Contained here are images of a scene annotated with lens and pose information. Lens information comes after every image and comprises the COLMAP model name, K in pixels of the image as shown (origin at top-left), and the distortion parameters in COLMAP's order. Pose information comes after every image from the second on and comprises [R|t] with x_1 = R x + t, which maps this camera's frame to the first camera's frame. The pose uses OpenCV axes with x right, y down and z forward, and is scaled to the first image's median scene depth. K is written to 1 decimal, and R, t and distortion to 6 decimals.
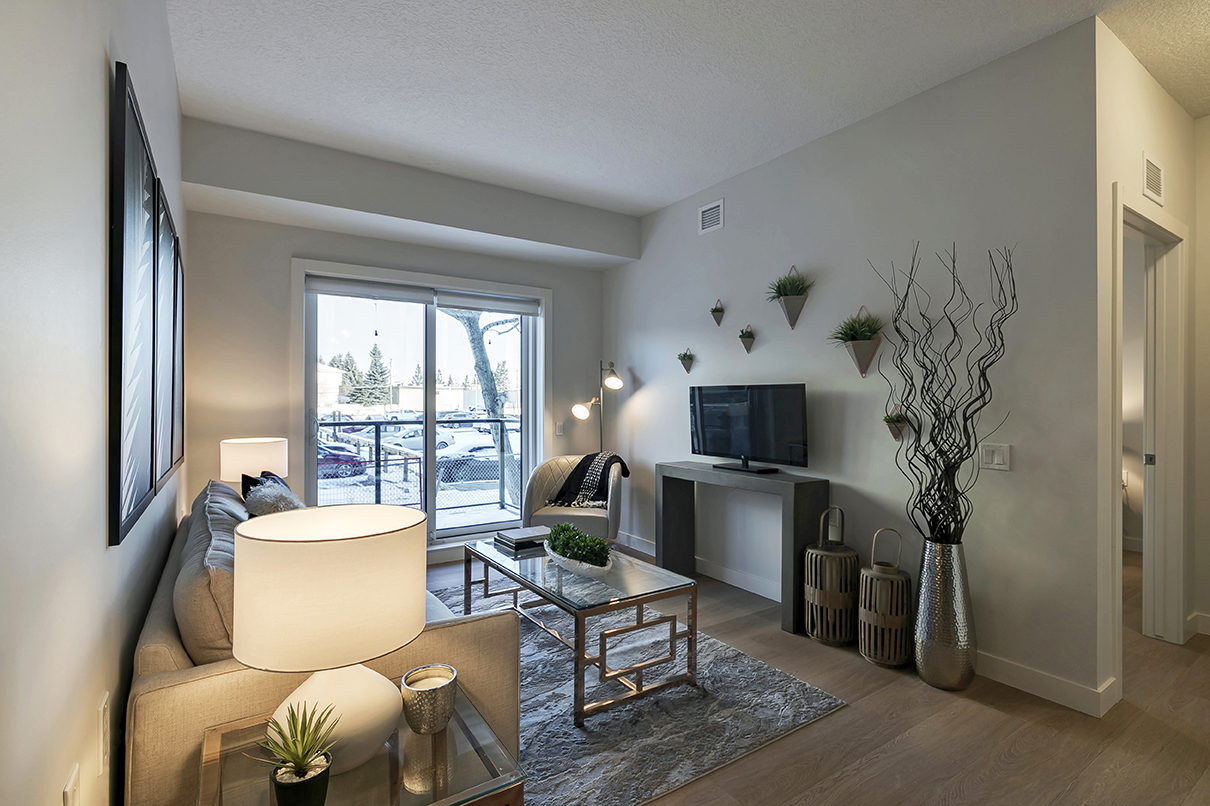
lens RADIAL K [[585.6, 0, 611.4], [0, 585.6, 405.1], [0, 0, 1]] dist [-0.002807, -0.003647]
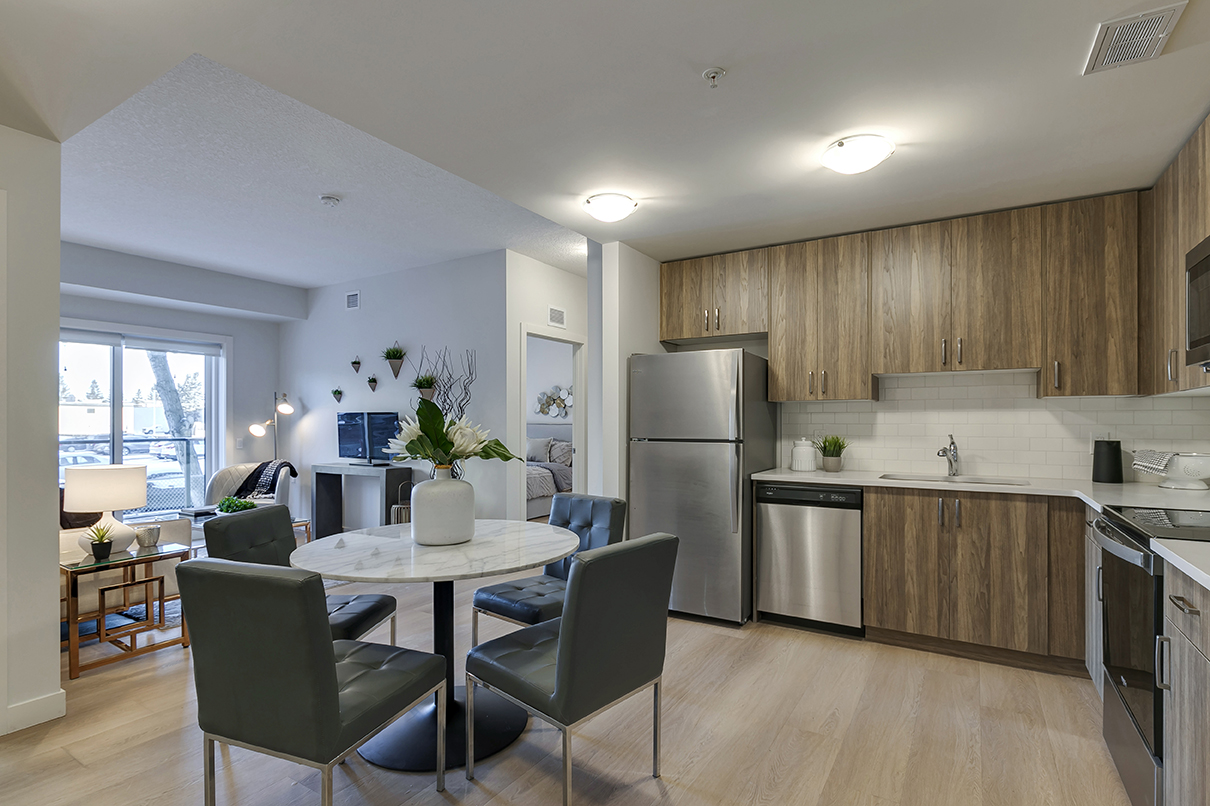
lens RADIAL K [[585.6, 0, 609.8], [0, 585.6, 419.7], [0, 0, 1]] dist [-0.002807, -0.003647]
pose [[0.906547, -0.002862, 0.422095, 0.119111], [0.006071, 0.999962, -0.006258, 0.000029], [-0.422061, 0.008235, 0.906530, -0.578051]]
